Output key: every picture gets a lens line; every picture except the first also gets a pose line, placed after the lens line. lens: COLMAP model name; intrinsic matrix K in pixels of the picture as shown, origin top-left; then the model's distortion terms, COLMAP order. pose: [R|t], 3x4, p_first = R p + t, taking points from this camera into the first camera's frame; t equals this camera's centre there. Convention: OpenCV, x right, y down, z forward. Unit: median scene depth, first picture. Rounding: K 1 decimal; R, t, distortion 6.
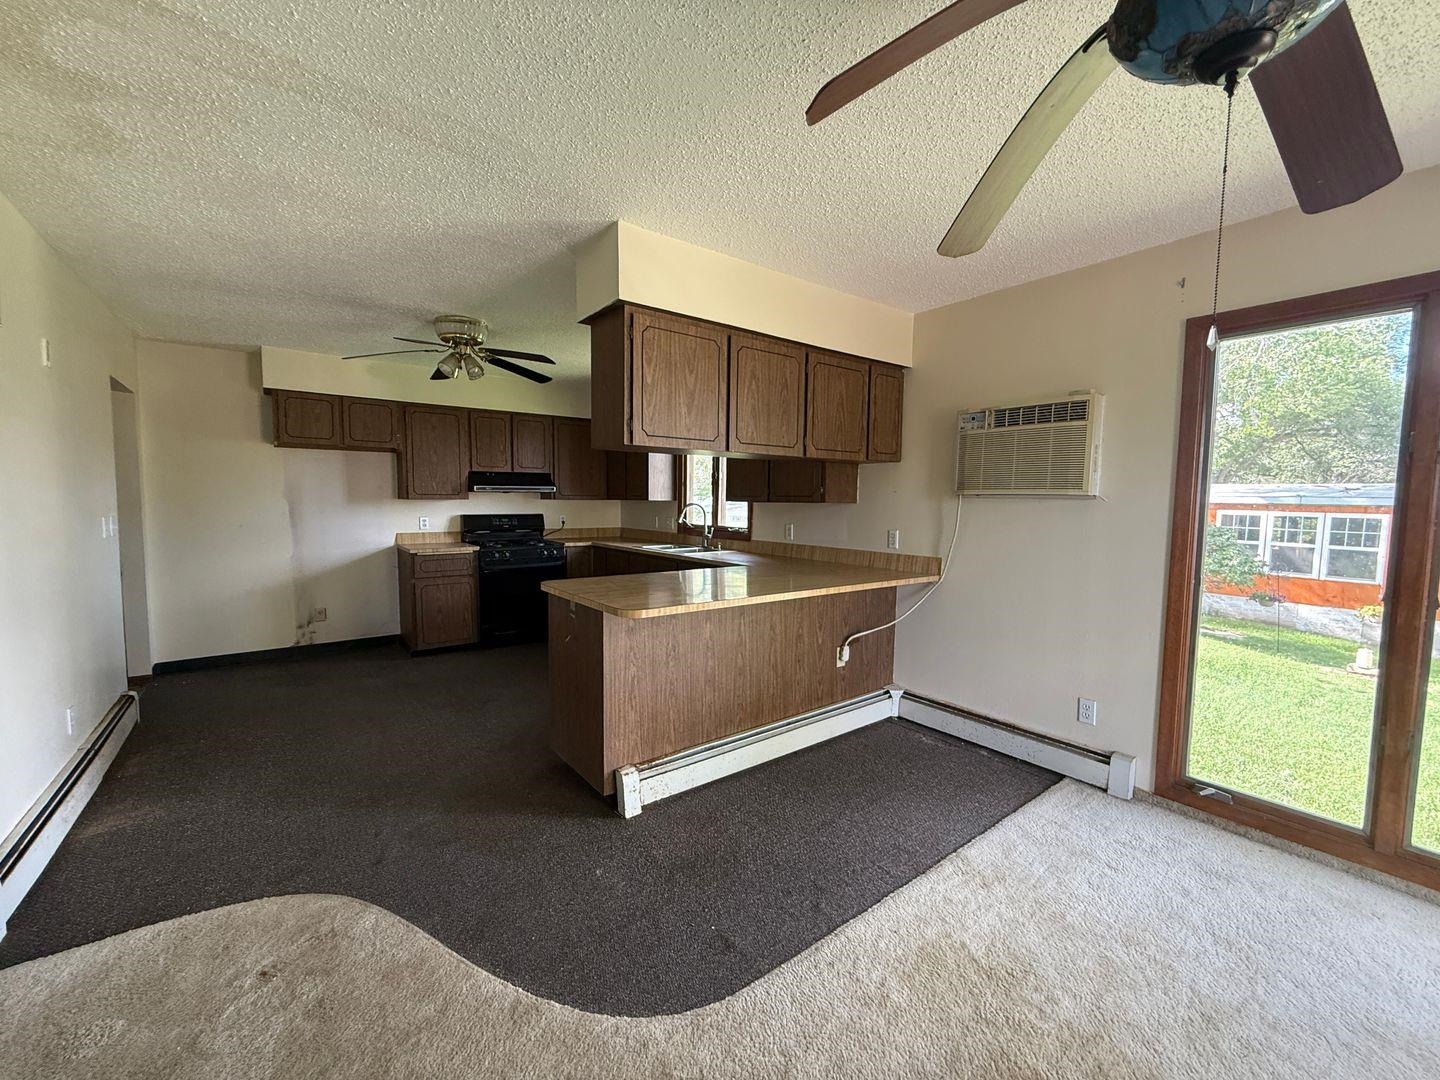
lens RADIAL K [[575.1, 0, 720.0], [0, 575.1, 540.0], [0, 0, 1]] dist [-0.000304, 0.000400]
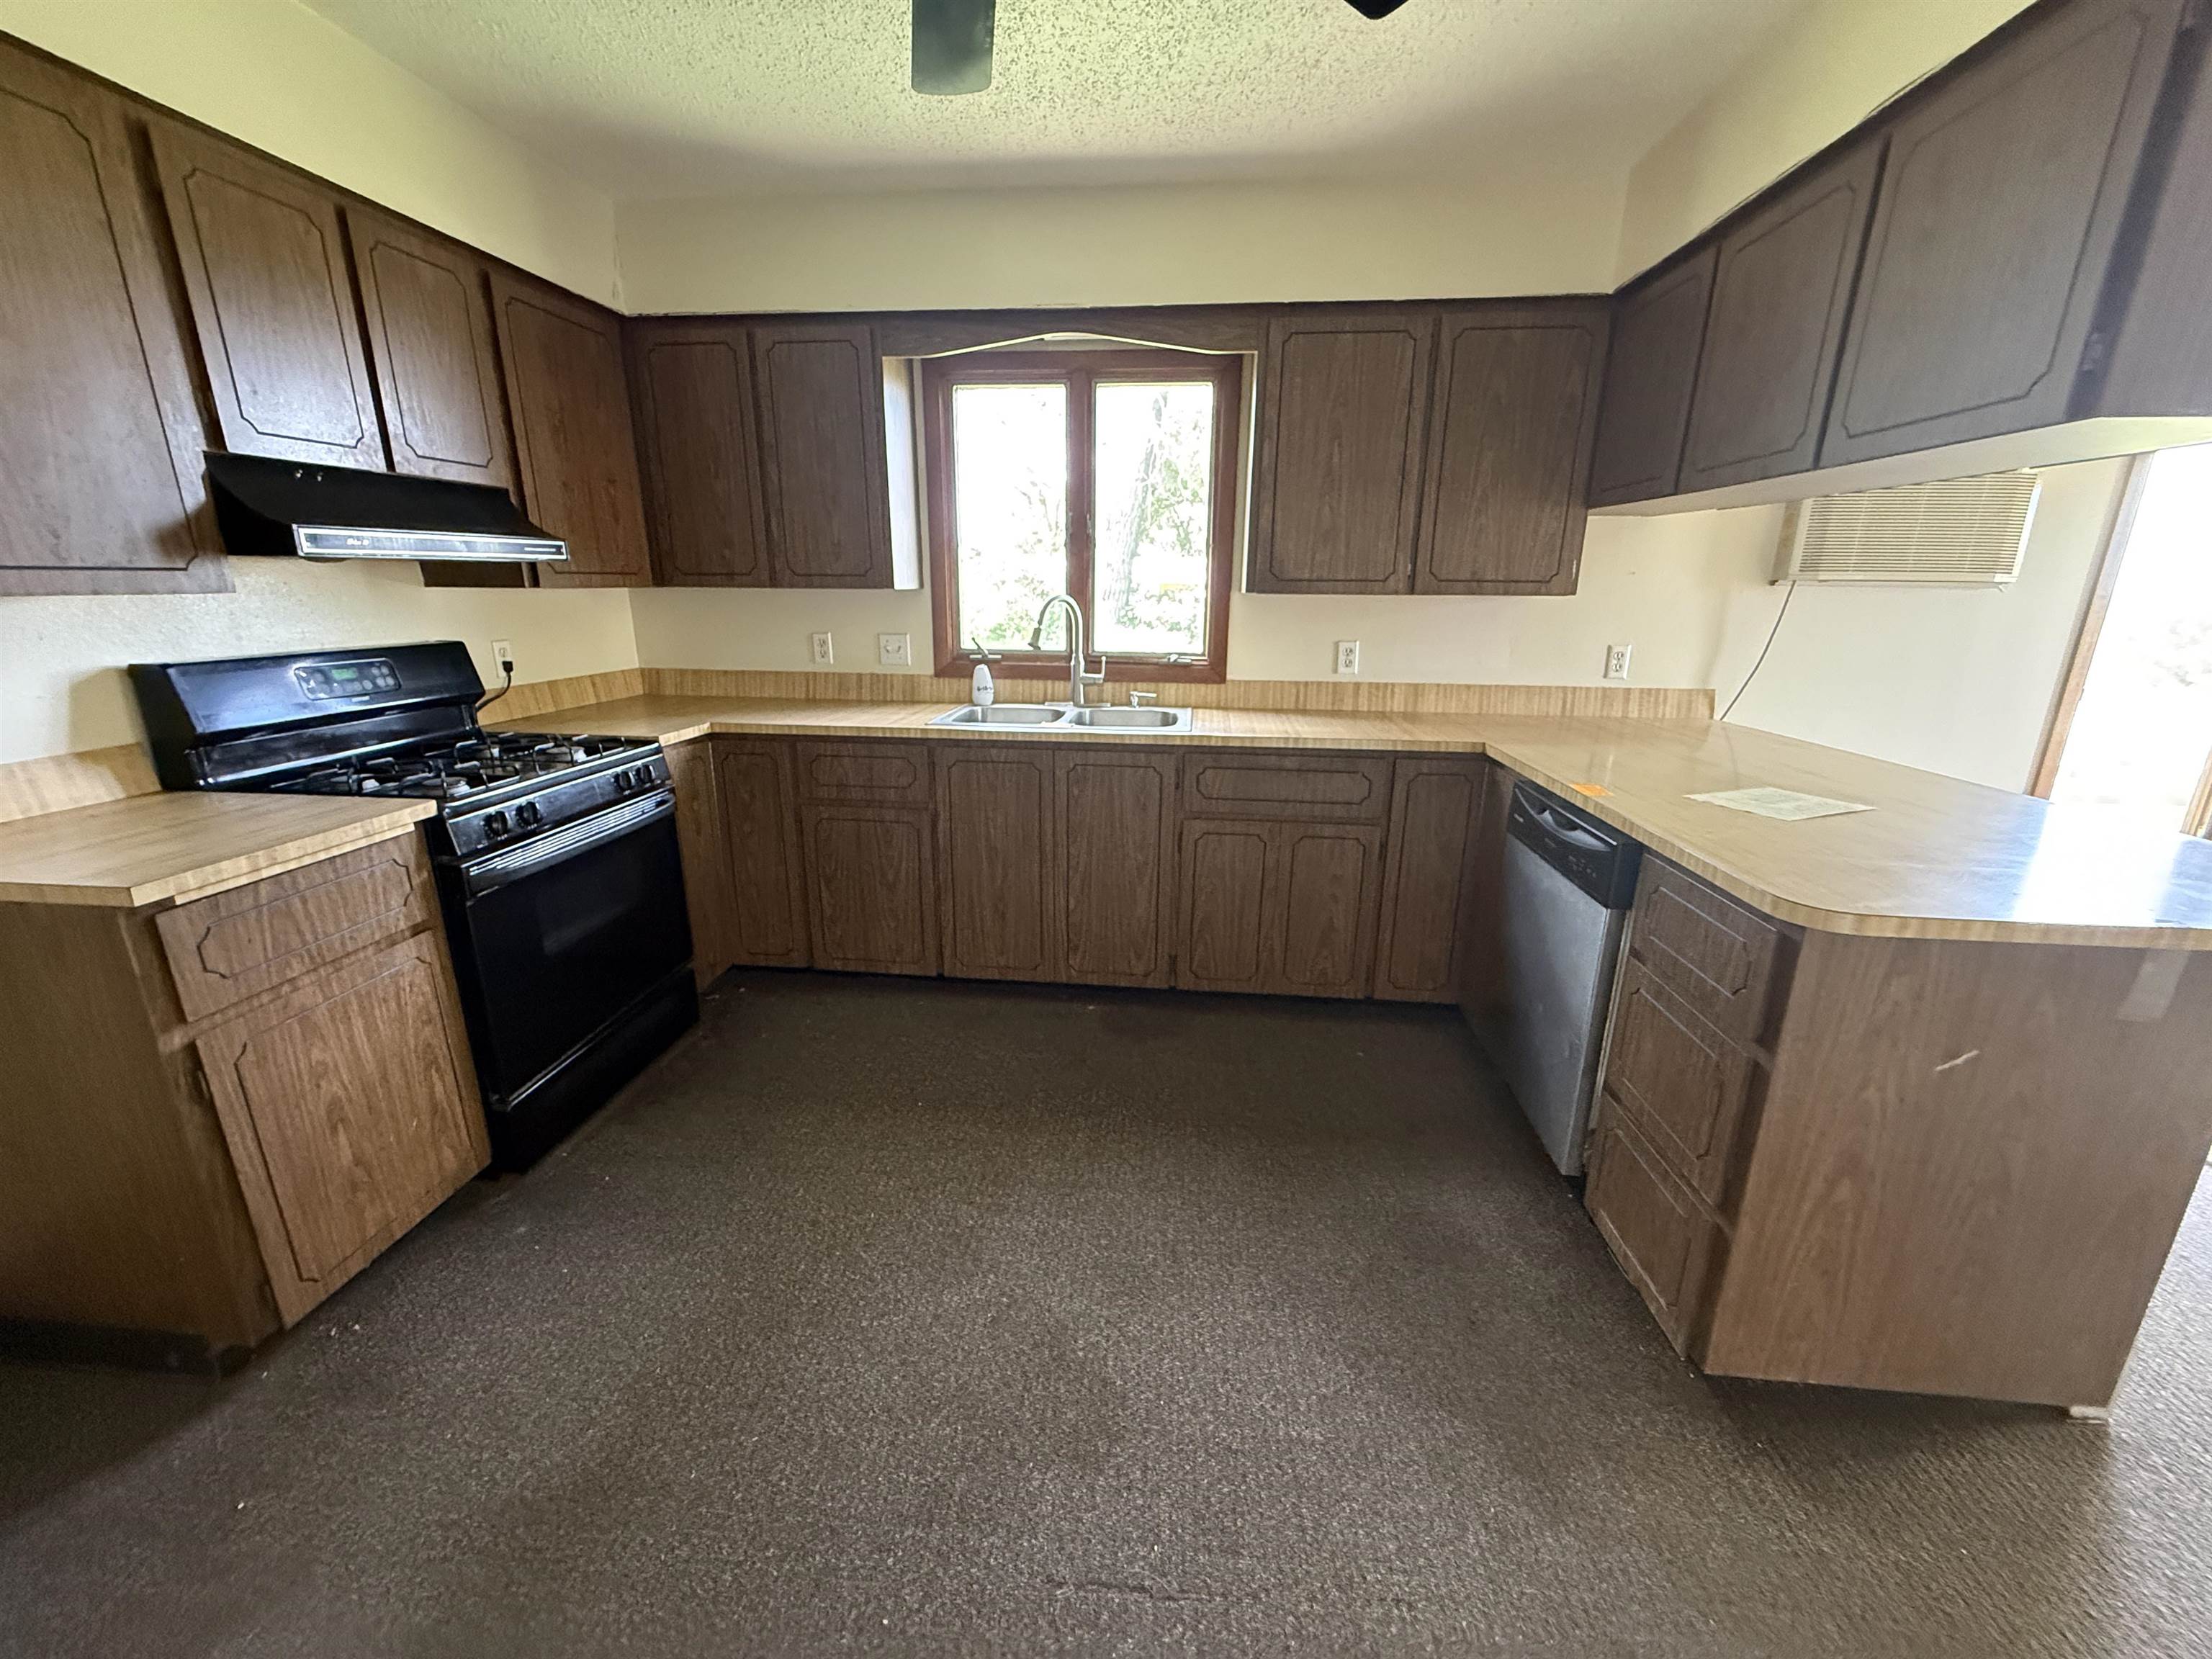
lens RADIAL K [[883.4, 0, 1106.0], [0, 883.4, 829.5], [0, 0, 1]] dist [-0.000304, 0.000400]
pose [[0.683462, -0.200033, 0.702045, -0.675169], [0.048943, 0.972116, 0.229336, -0.064209], [-0.728344, -0.122383, 0.674194, 0.771937]]
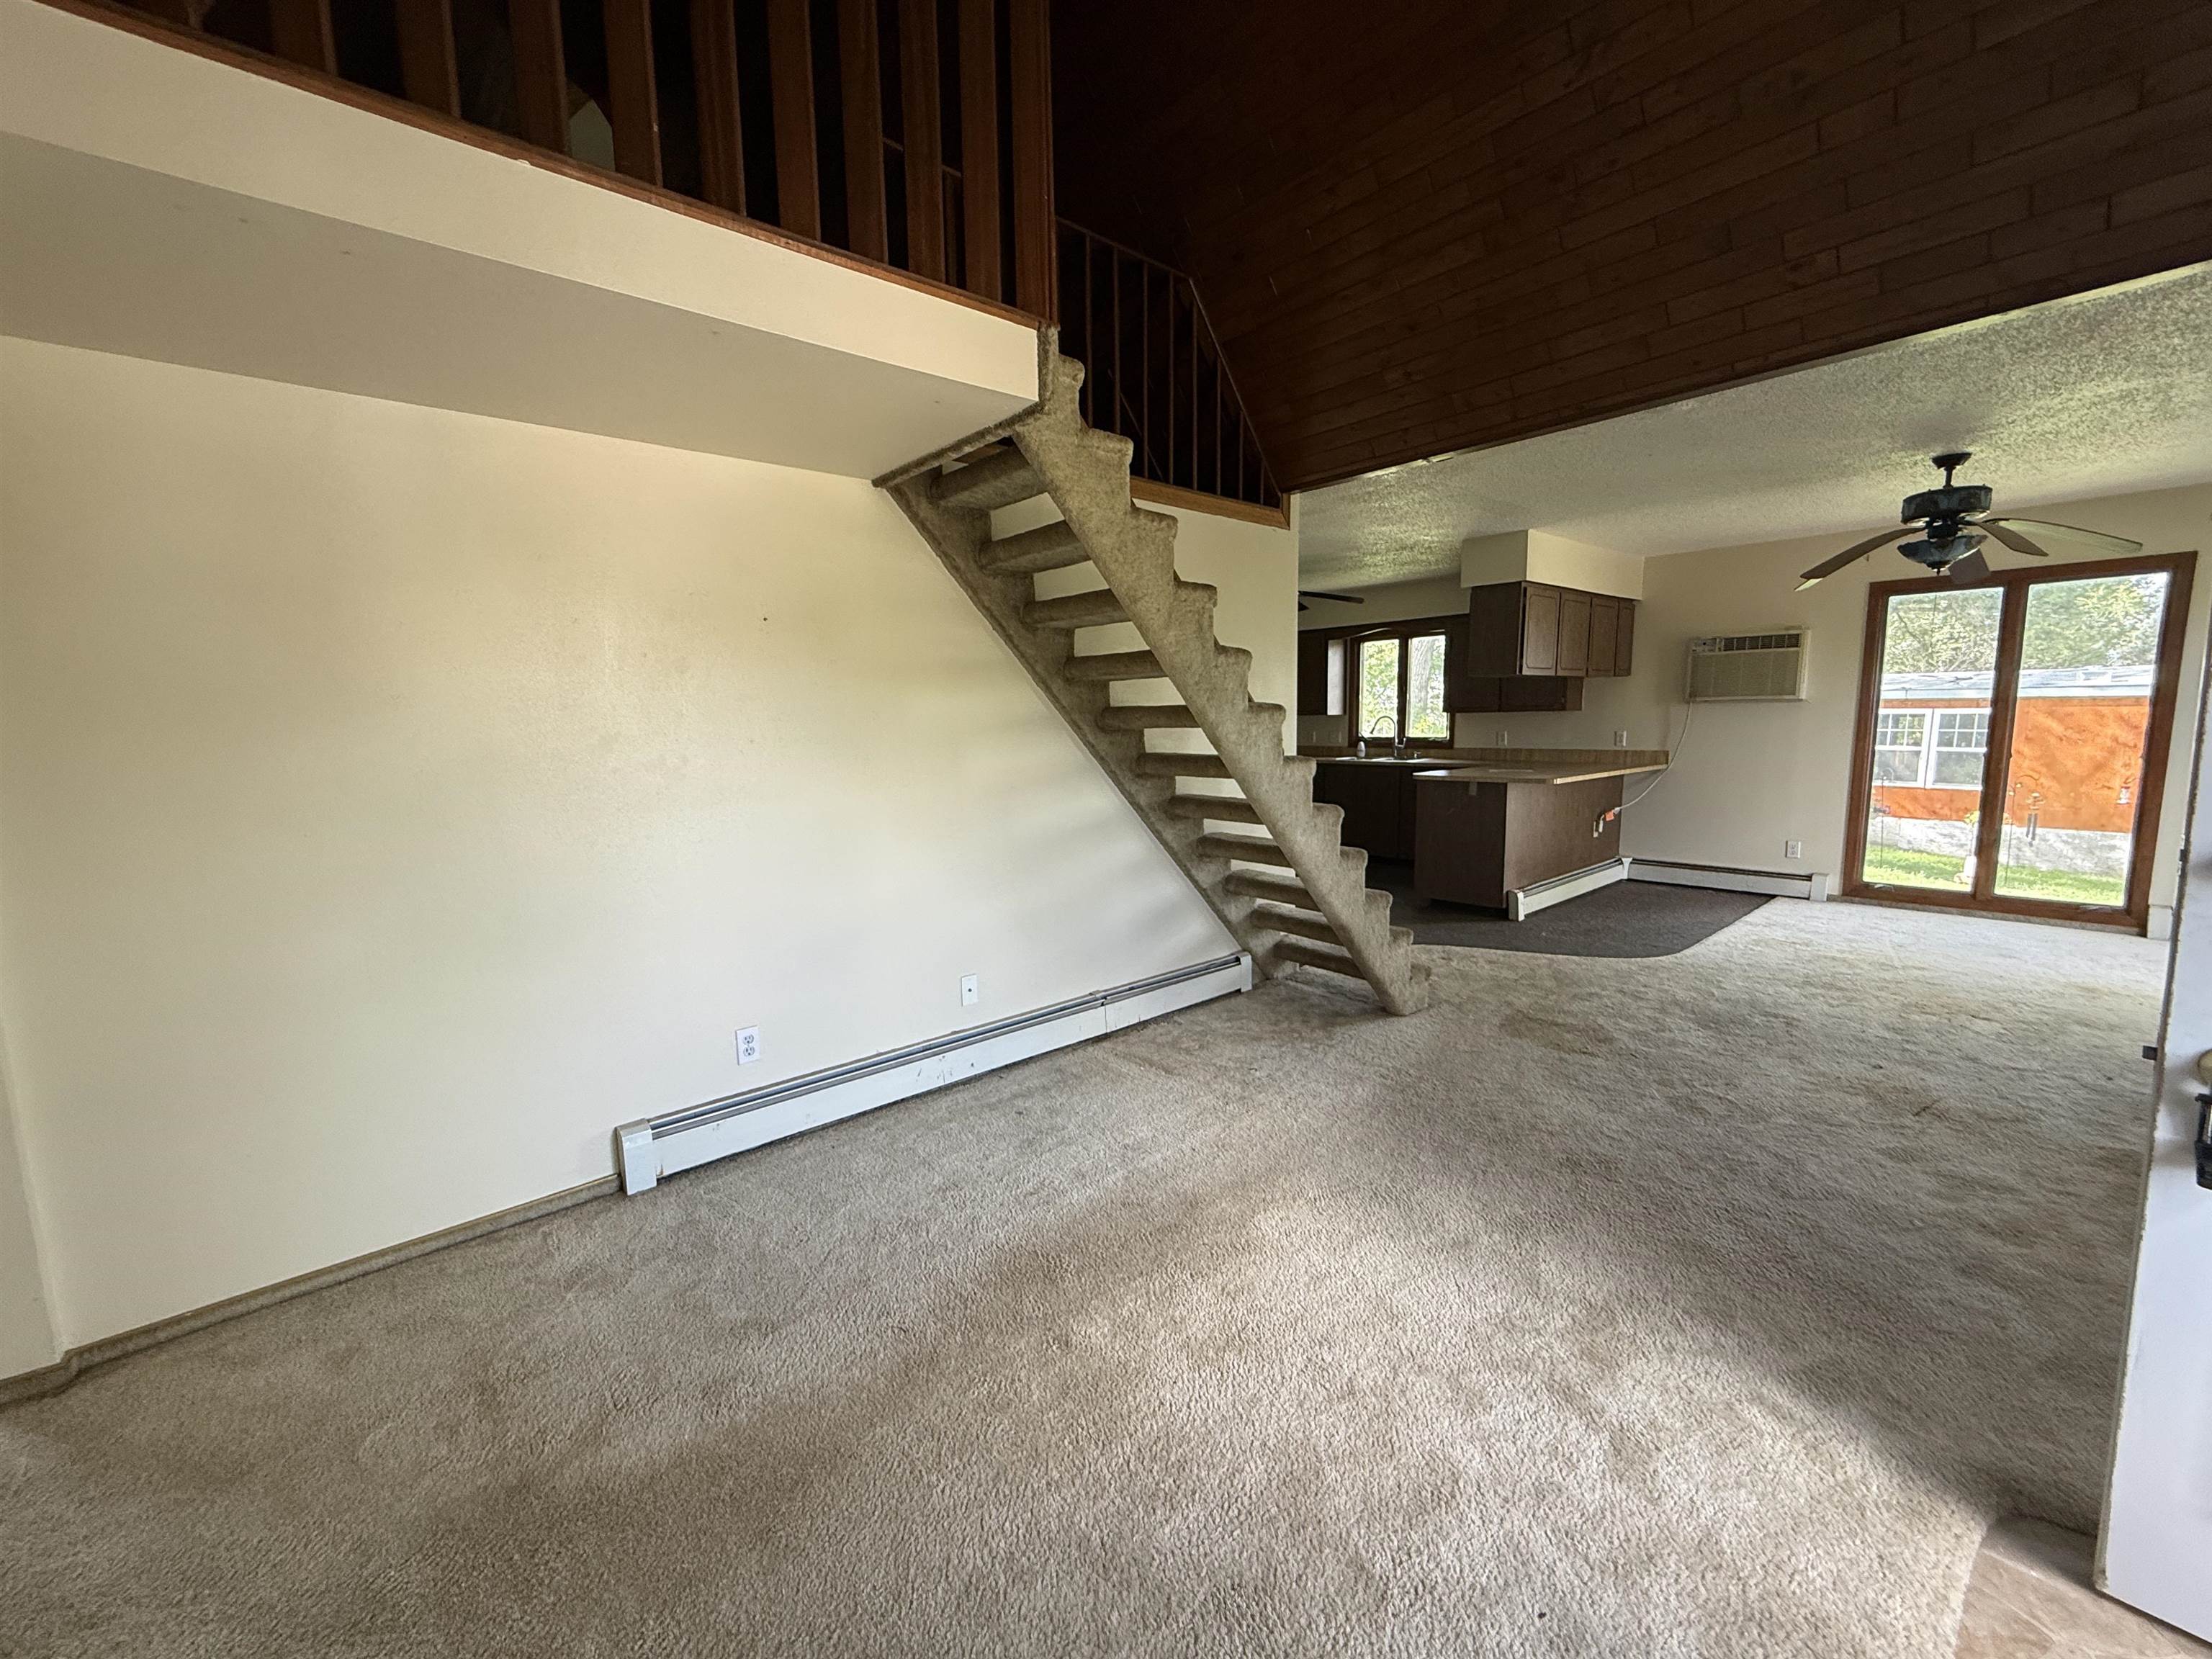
lens RADIAL K [[883.4, 0, 1106.0], [0, 883.4, 829.5], [0, 0, 1]] dist [-0.000304, 0.000400]
pose [[0.997216, -0.038903, 0.063612, -0.942994], [0.035249, 0.997718, 0.057591, 0.045828], [-0.065707, -0.055189, 0.996312, -0.844641]]
